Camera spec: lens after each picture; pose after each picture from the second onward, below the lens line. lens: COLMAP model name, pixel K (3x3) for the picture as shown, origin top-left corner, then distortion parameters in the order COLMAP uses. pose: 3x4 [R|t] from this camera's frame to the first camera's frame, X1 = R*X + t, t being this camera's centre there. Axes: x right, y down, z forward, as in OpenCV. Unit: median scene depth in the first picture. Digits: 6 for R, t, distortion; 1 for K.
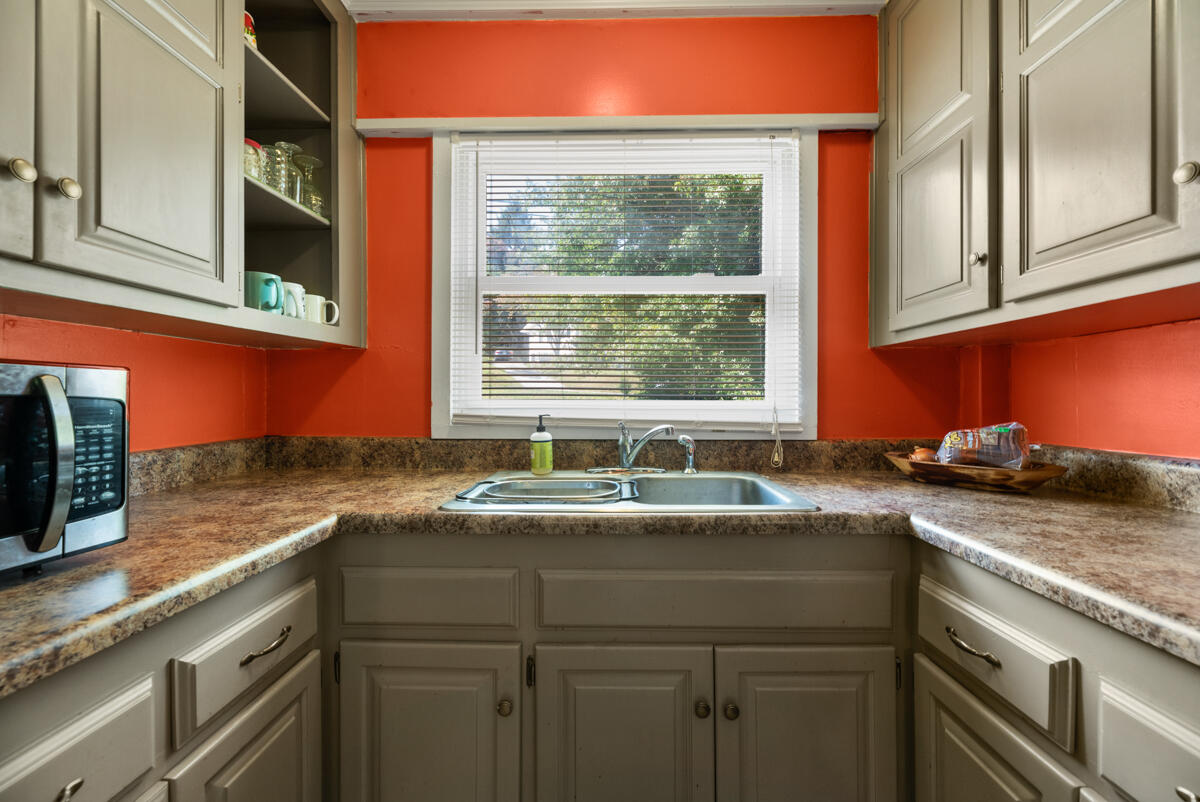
lens RADIAL K [[481.7, 0, 604.6], [0, 481.7, 399.0], [0, 0, 1]] dist [0.000610, 0.000004]
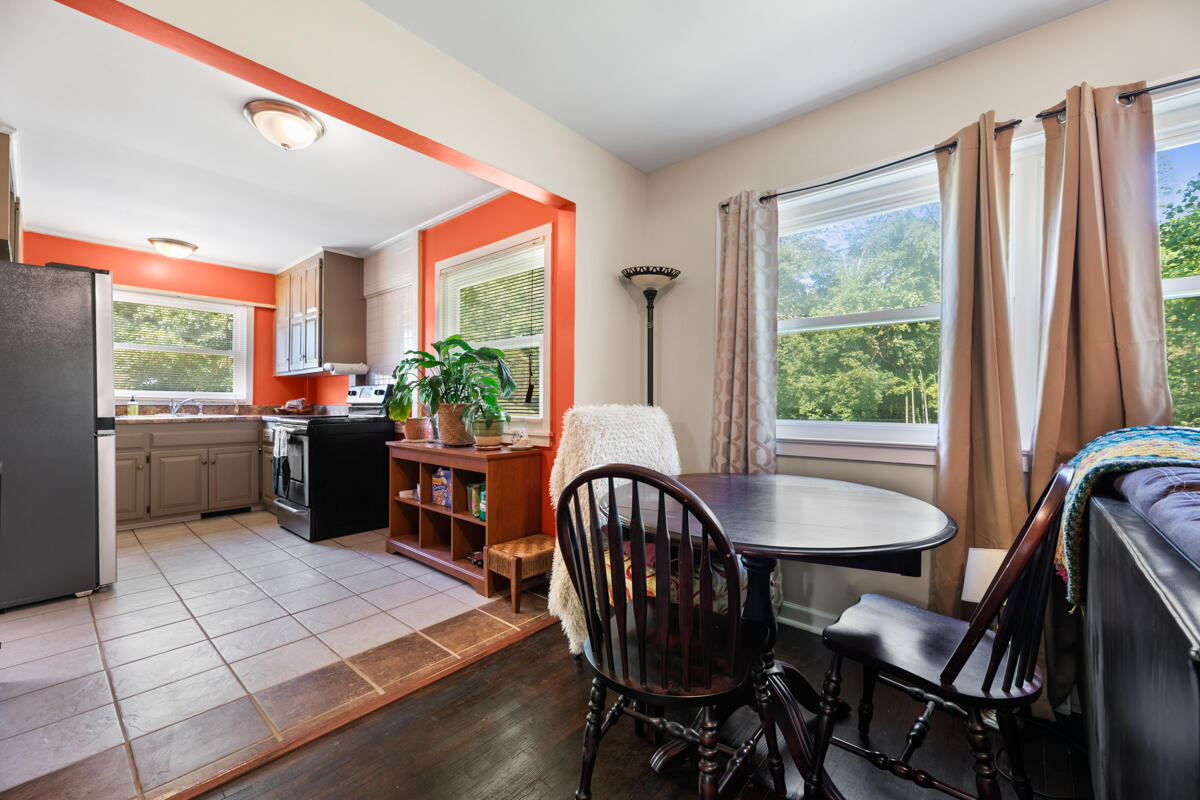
lens RADIAL K [[481.7, 0, 604.6], [0, 481.7, 398.0], [0, 0, 1]] dist [0.000610, 0.000004]
pose [[0.634939, 0.009287, 0.772506, -0.557657], [-0.003892, 0.999954, -0.008823, 0.061220], [-0.772552, 0.002595, 0.634946, -2.921476]]
